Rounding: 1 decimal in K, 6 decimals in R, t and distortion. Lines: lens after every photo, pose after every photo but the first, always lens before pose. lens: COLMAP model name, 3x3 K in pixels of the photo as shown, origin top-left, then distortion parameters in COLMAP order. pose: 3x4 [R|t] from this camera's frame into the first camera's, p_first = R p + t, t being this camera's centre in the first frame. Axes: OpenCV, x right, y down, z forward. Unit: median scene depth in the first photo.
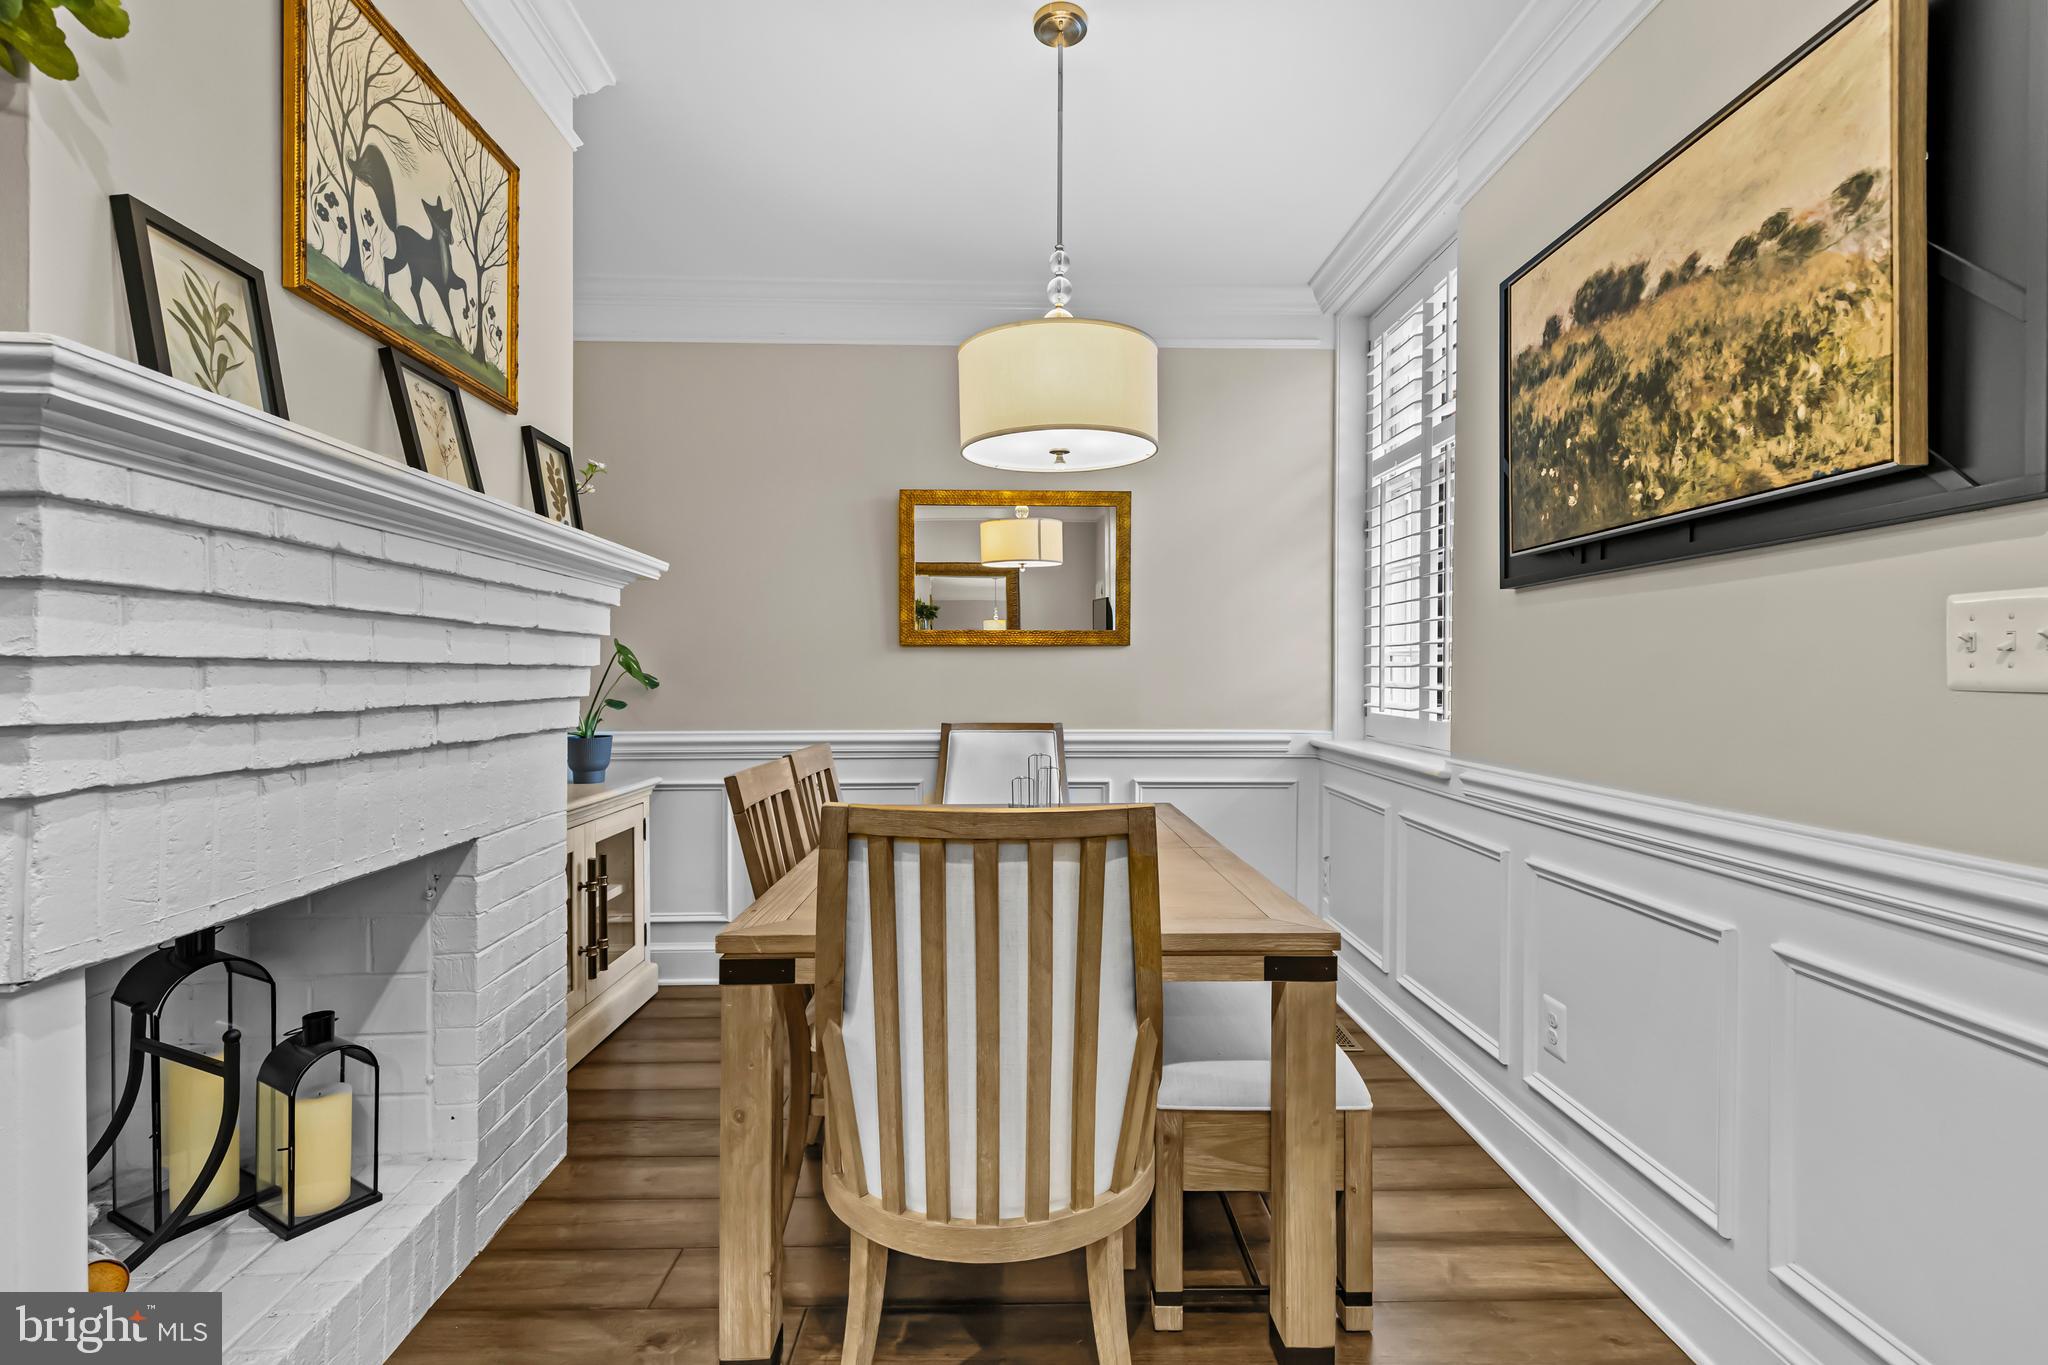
lens RADIAL K [[928.2, 0, 1041.4], [0, 928.2, 679.2], [0, 0, 1]] dist [0.008885, 0.000006]
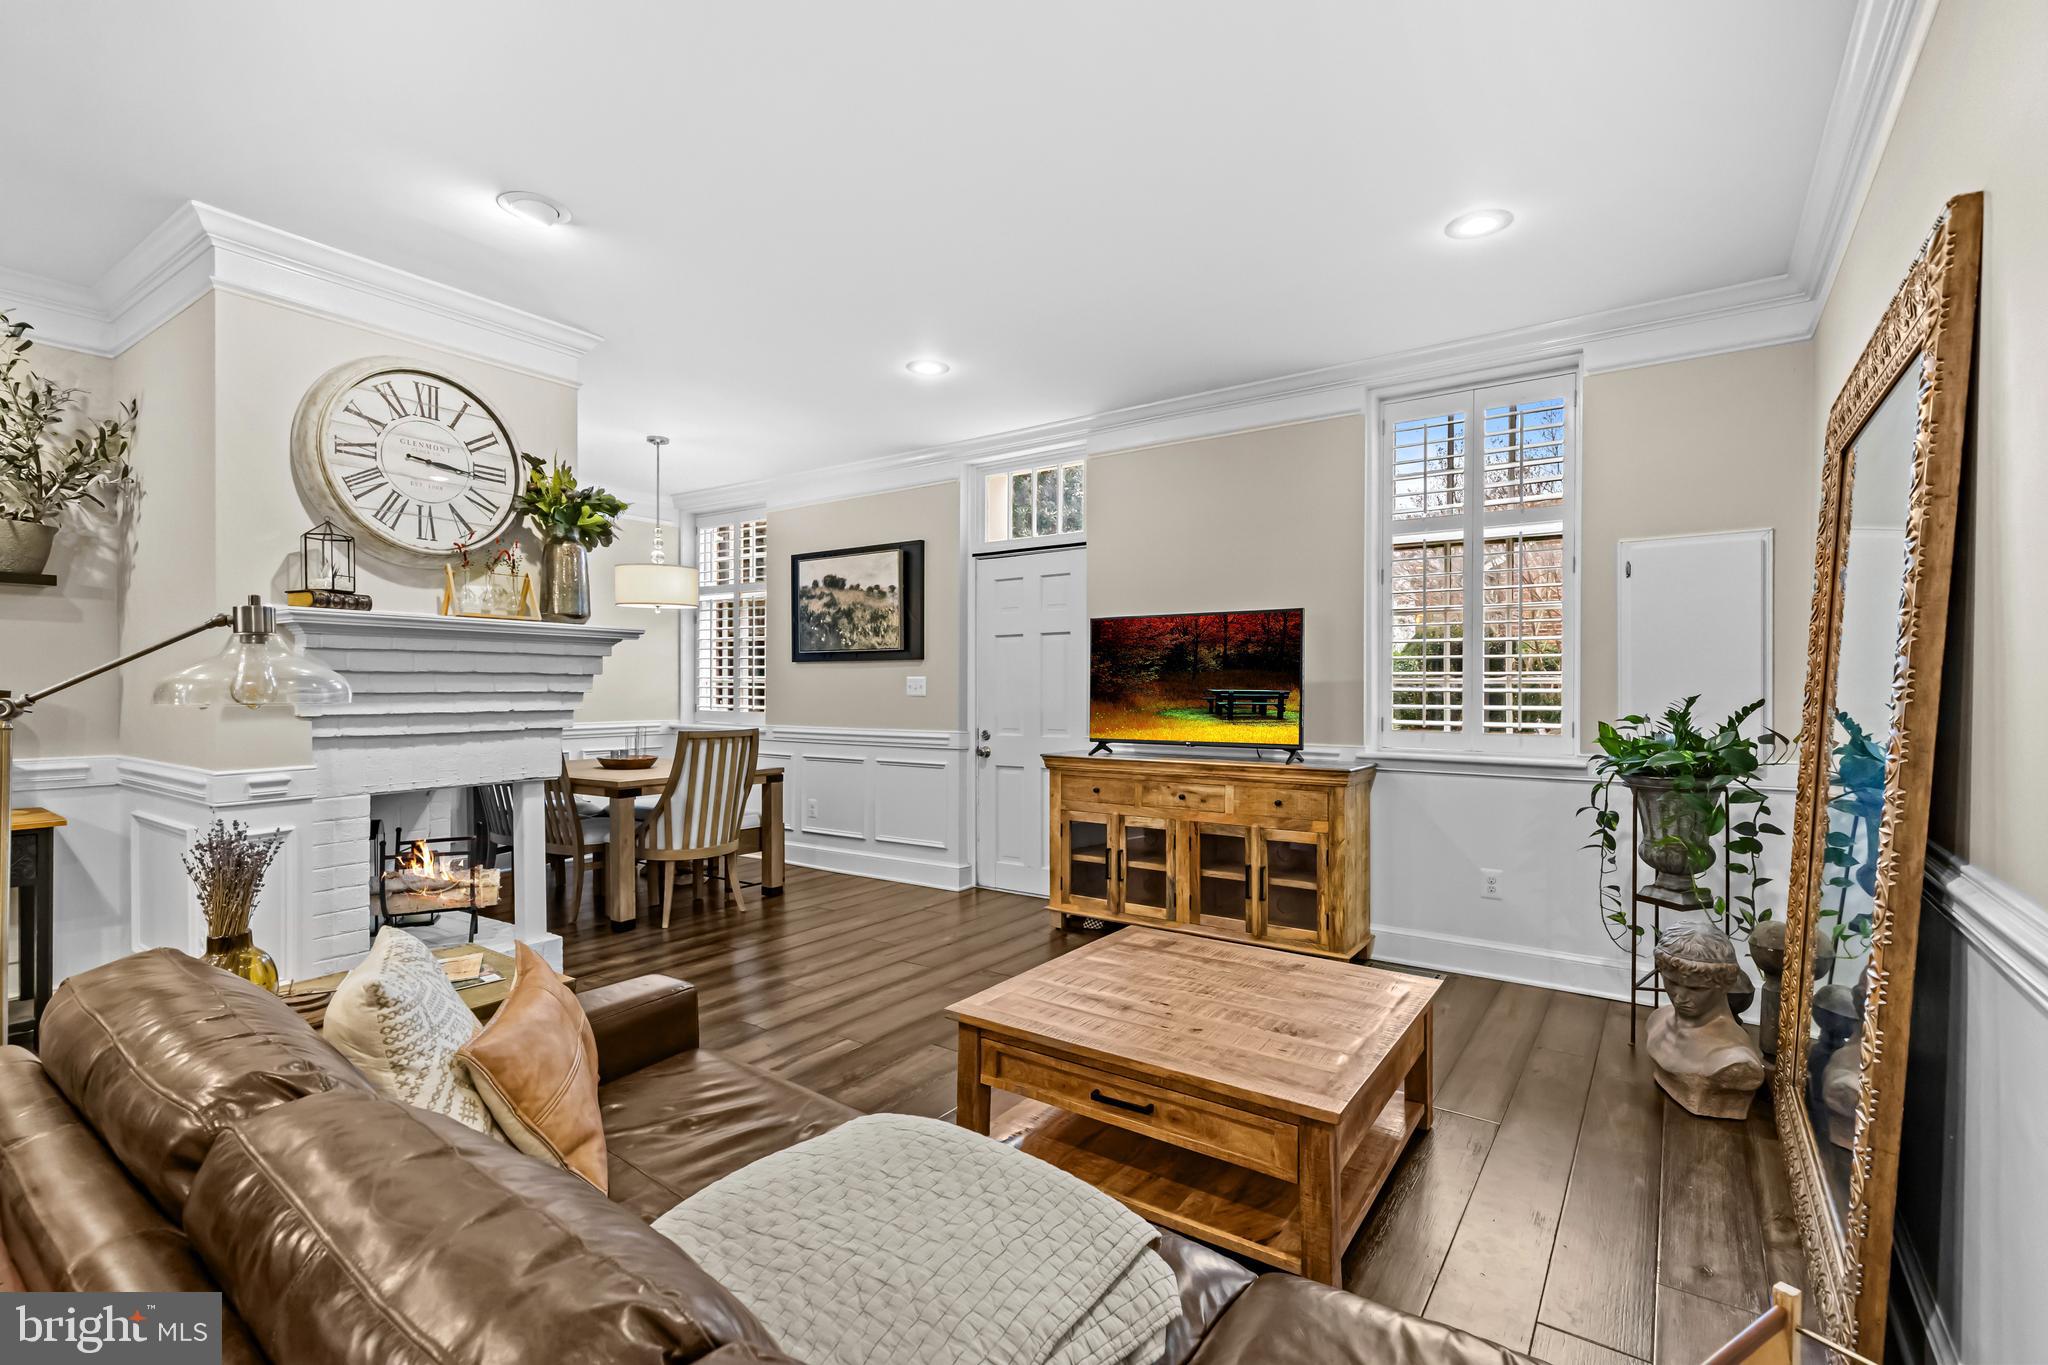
lens RADIAL K [[924.7, 0, 1025.0], [0, 924.7, 685.3], [0, 0, 1]] dist [0.008435, -0.000612]
pose [[0.604921, 0.000614, 0.796285, -1.923493], [0.003815, 0.999986, -0.003669, -0.019162], [-0.796276, 0.005258, 0.604910, -1.852555]]
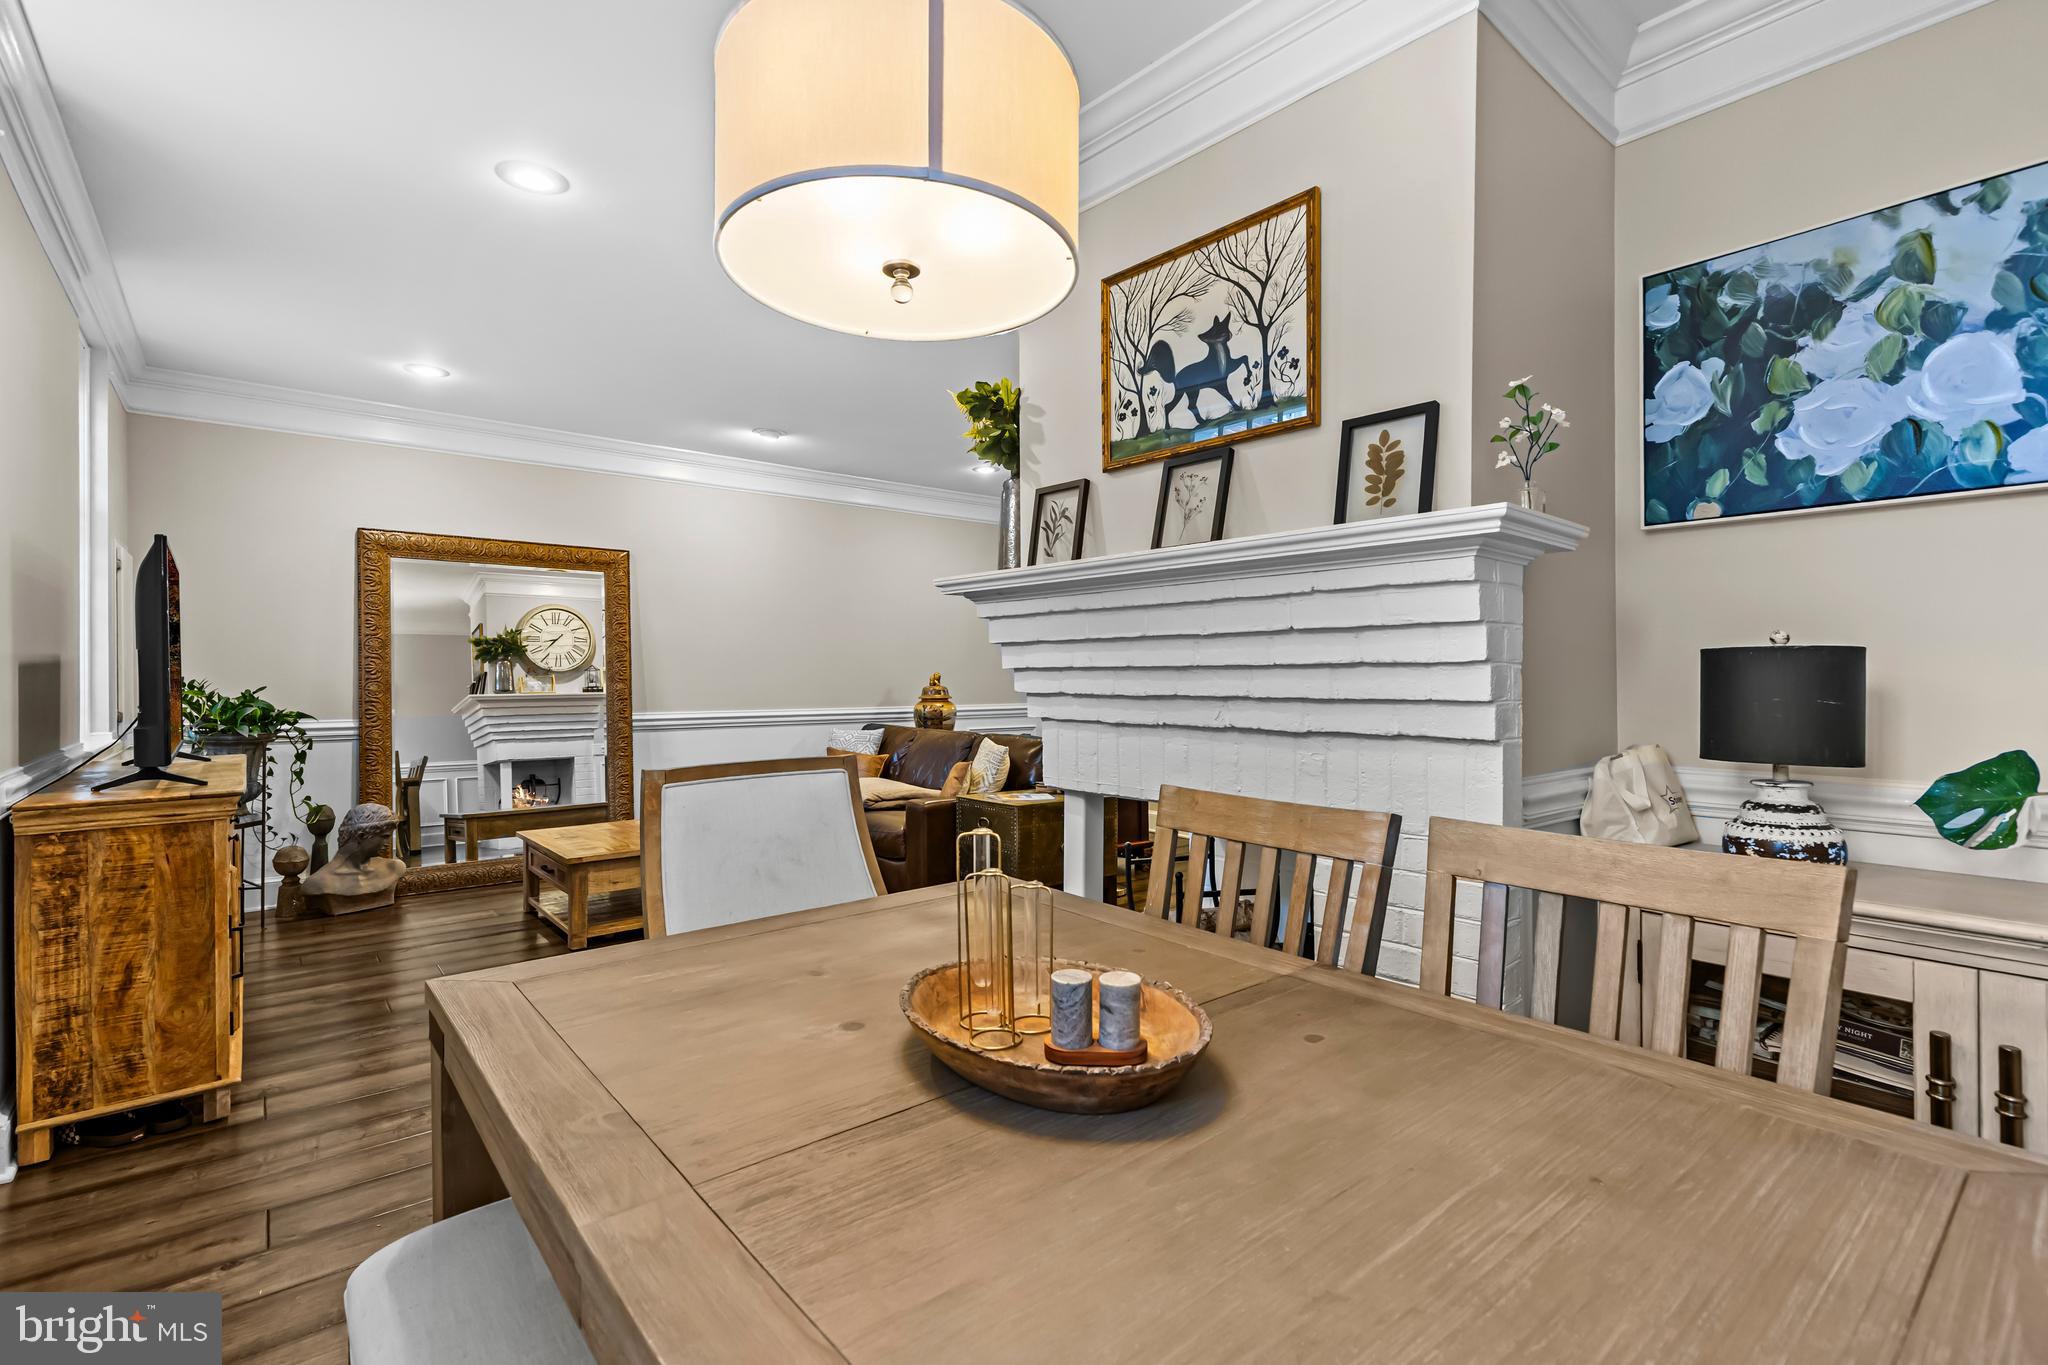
lens RADIAL K [[931.5, 0, 1030.5], [0, 931.5, 675.3], [0, 0, 1]] dist [0.001094, -0.000225]
pose [[-0.792114, 0.005116, -0.610352, 0.412505], [0.002535, 0.999984, 0.005092, -0.012011], [0.610368, 0.002486, -0.792114, 2.054937]]
